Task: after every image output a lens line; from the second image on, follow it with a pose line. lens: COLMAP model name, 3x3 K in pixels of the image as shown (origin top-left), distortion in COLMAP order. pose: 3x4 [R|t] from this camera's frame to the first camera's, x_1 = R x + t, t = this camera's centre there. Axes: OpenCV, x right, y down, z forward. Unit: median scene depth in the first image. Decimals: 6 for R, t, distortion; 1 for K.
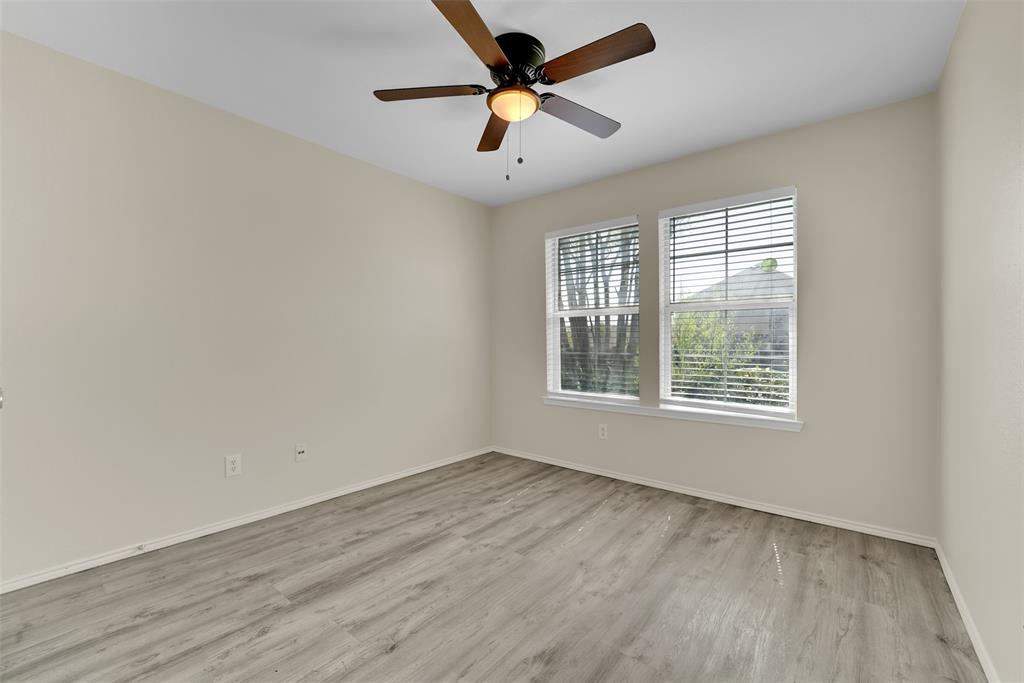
lens RADIAL K [[431.6, 0, 512.0], [0, 431.6, 341.5], [0, 0, 1]] dist [-0.004552, -0.000051]
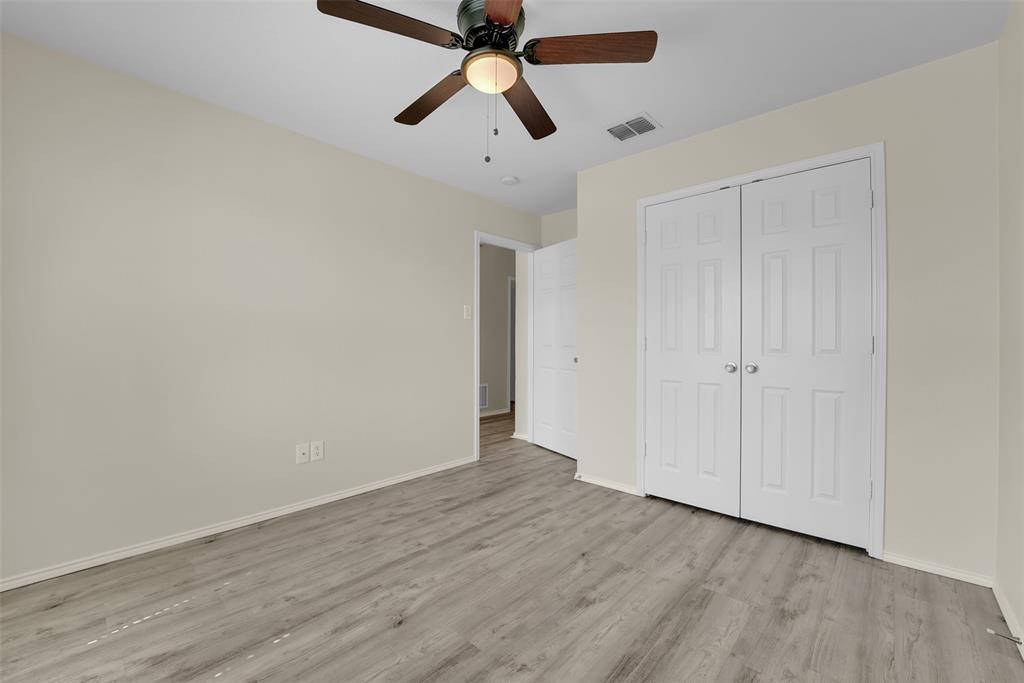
lens RADIAL K [[431.6, 0, 512.0], [0, 431.6, 341.5], [0, 0, 1]] dist [-0.004552, -0.000051]
pose [[-0.998342, -0.004862, 0.057348, -0.094103], [-0.004832, 0.999988, 0.000671, -0.000467], [-0.057351, 0.000393, -0.998354, 1.945118]]
